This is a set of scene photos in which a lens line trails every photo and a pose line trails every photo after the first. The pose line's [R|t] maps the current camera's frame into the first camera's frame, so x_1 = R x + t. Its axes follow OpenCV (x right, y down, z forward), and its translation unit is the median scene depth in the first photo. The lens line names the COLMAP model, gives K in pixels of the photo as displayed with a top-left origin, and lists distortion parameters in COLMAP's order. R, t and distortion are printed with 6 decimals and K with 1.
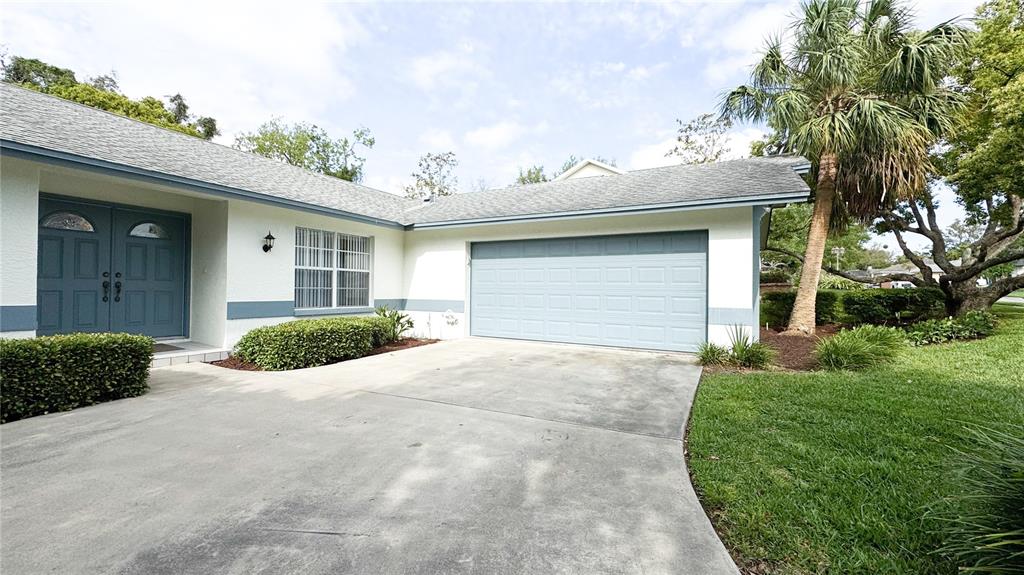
lens RADIAL K [[408.3, 0, 512.0], [0, 408.3, 287.5], [0, 0, 1]] dist [0.000981, 0.000102]
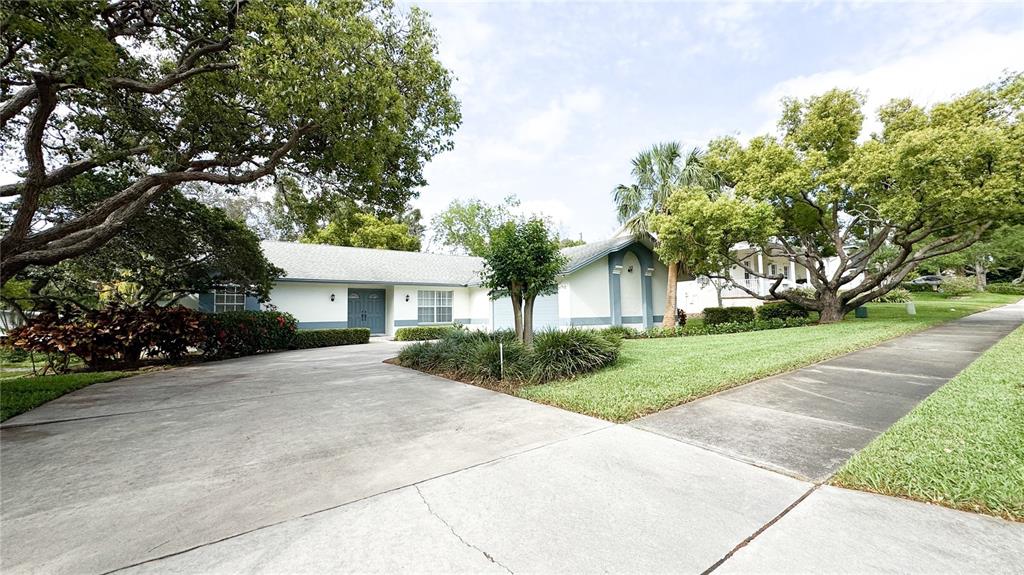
lens RADIAL K [[408.3, 0, 512.0], [0, 408.3, 287.5], [0, 0, 1]] dist [0.000981, 0.000102]
pose [[0.897961, -0.058195, -0.436210, 0.926727], [0.032190, 0.997248, -0.066778, 0.017535], [0.438896, 0.045923, 0.897363, -0.859838]]
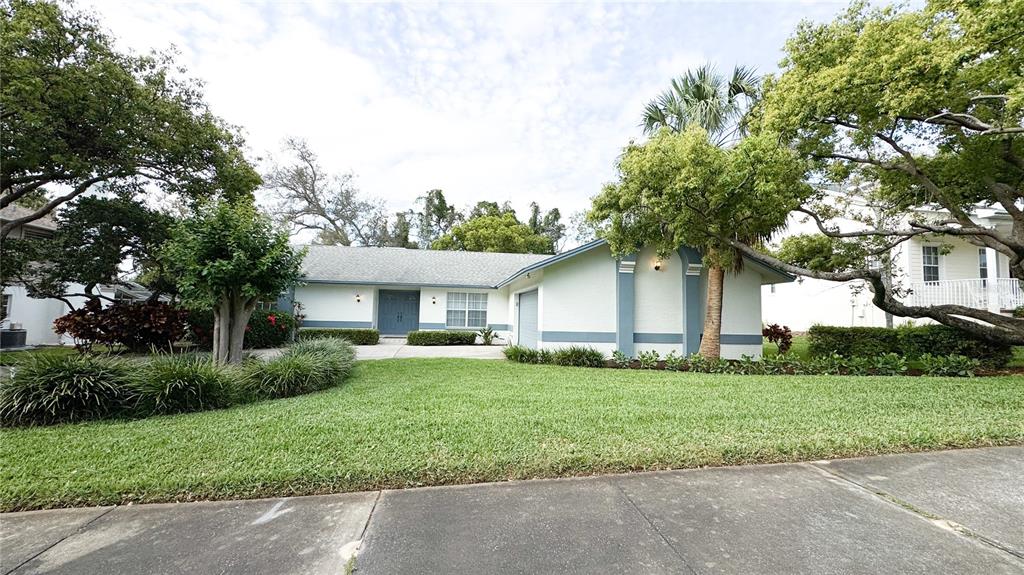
lens RADIAL K [[405.6, 0, 512.0], [0, 405.6, 287.5], [0, 0, 1]] dist [0.000239, -0.000001]
pose [[0.592500, -0.053441, -0.803796, 1.365678], [-0.008369, 0.997335, -0.072477, -0.004664], [0.805527, 0.049670, 0.590474, -0.092705]]
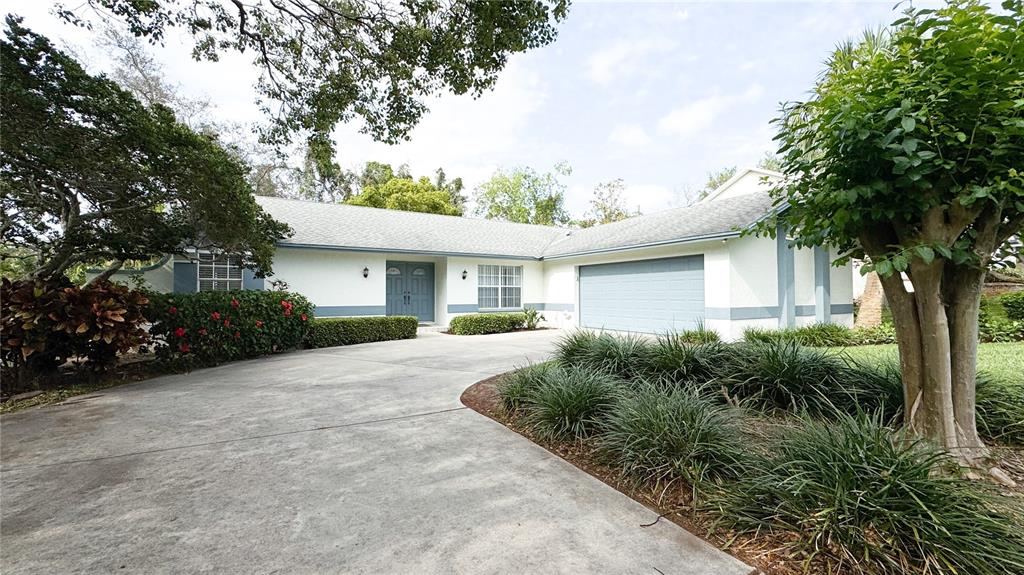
lens RADIAL K [[408.3, 0, 512.0], [0, 408.3, 287.5], [0, 0, 1]] dist [0.000981, 0.000102]
pose [[0.862059, -0.025195, -0.506182, 0.466410], [0.017839, 0.999653, -0.019377, -0.003857], [0.506494, 0.007674, 0.862209, -0.456887]]
